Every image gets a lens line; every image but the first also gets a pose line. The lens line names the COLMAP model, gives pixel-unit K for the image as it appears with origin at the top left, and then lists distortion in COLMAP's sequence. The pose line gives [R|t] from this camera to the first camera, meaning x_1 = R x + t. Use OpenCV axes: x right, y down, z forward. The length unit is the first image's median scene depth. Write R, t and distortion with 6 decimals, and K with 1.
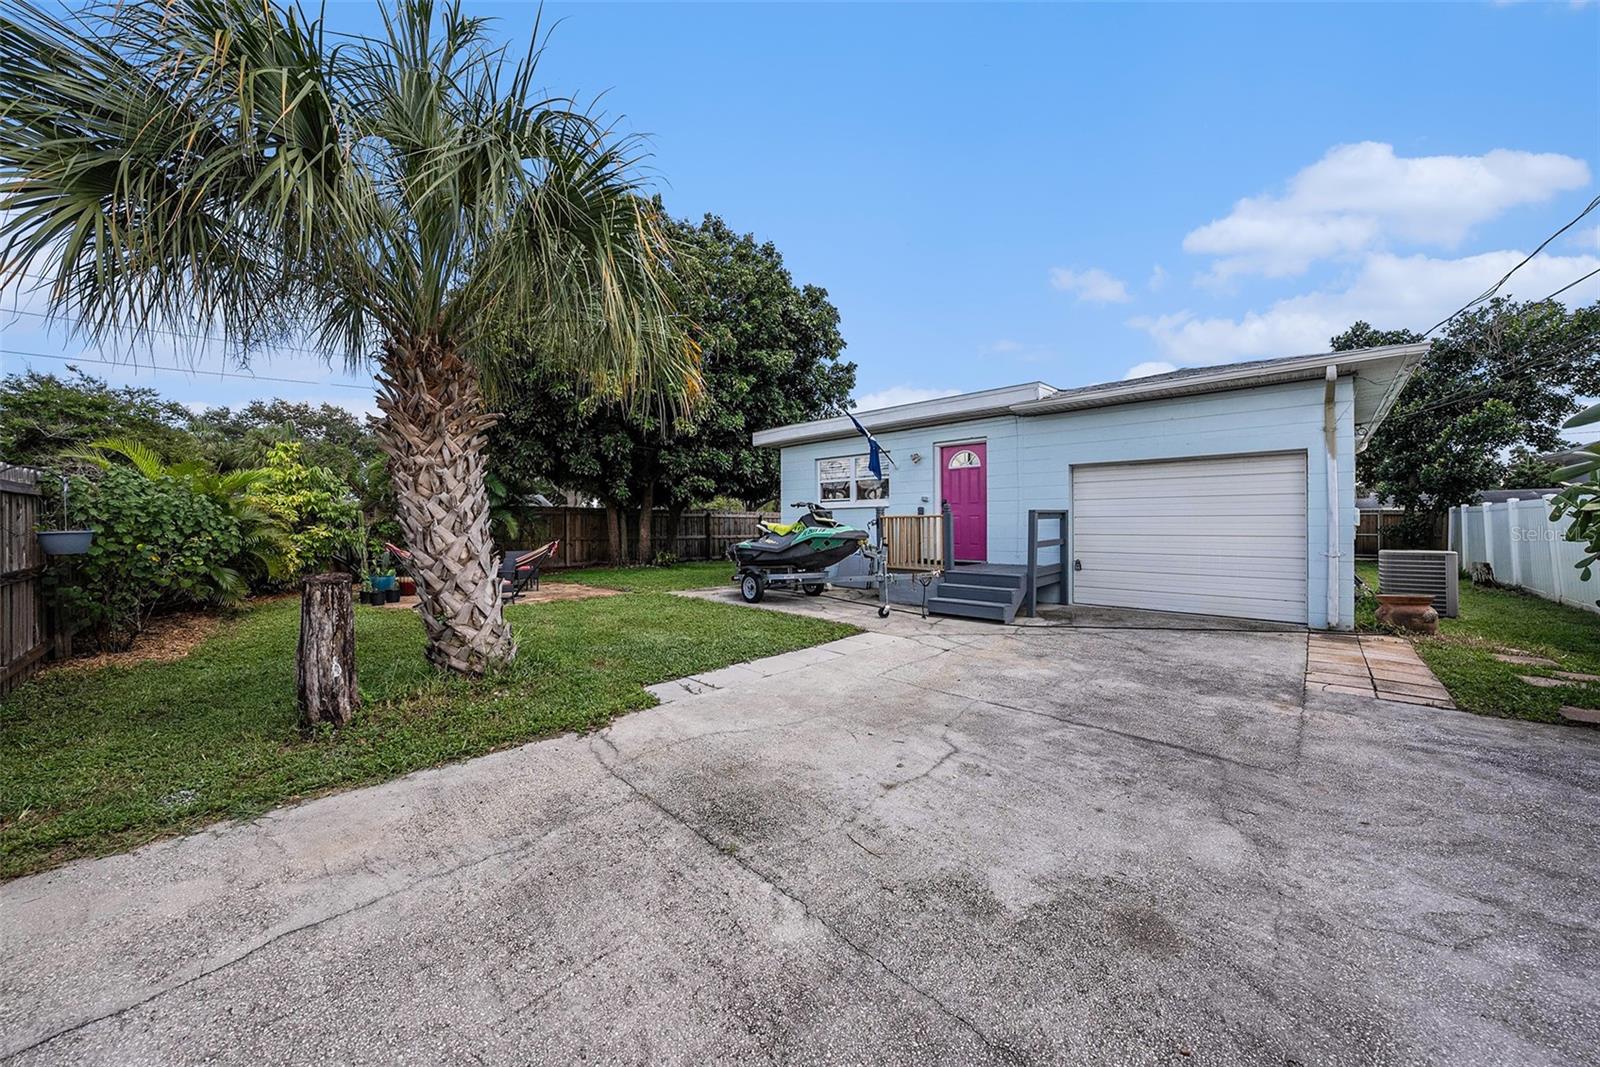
lens RADIAL K [[562.3, 0, 803.3], [0, 562.3, 530.4], [0, 0, 1]] dist [-0.001953, 0.000167]
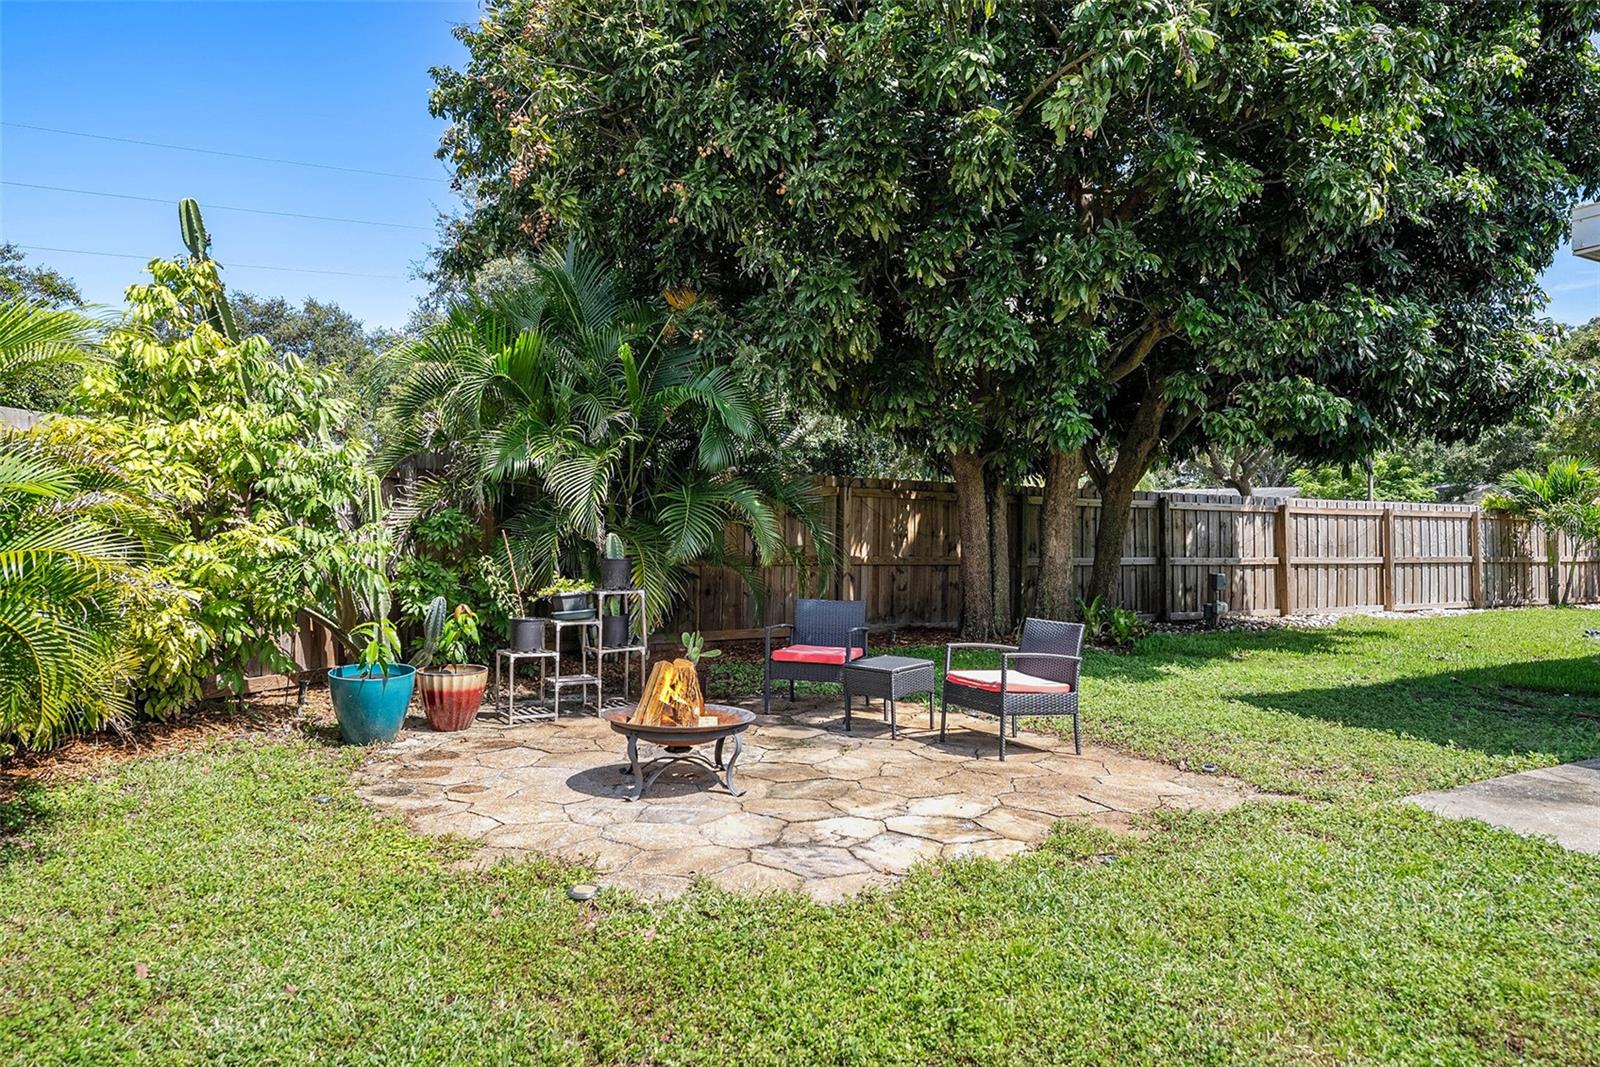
lens RADIAL K [[1005.1, 0, 800.0], [0, 1005.1, 533.5], [0, 0, 1]] dist [0.046727, 0.002999]
pose [[0.966671, 0.019202, -0.255301, -0.394664], [-0.019615, 0.999807, 0.000928, -0.005443], [0.255269, 0.004111, 0.966861, 0.489515]]
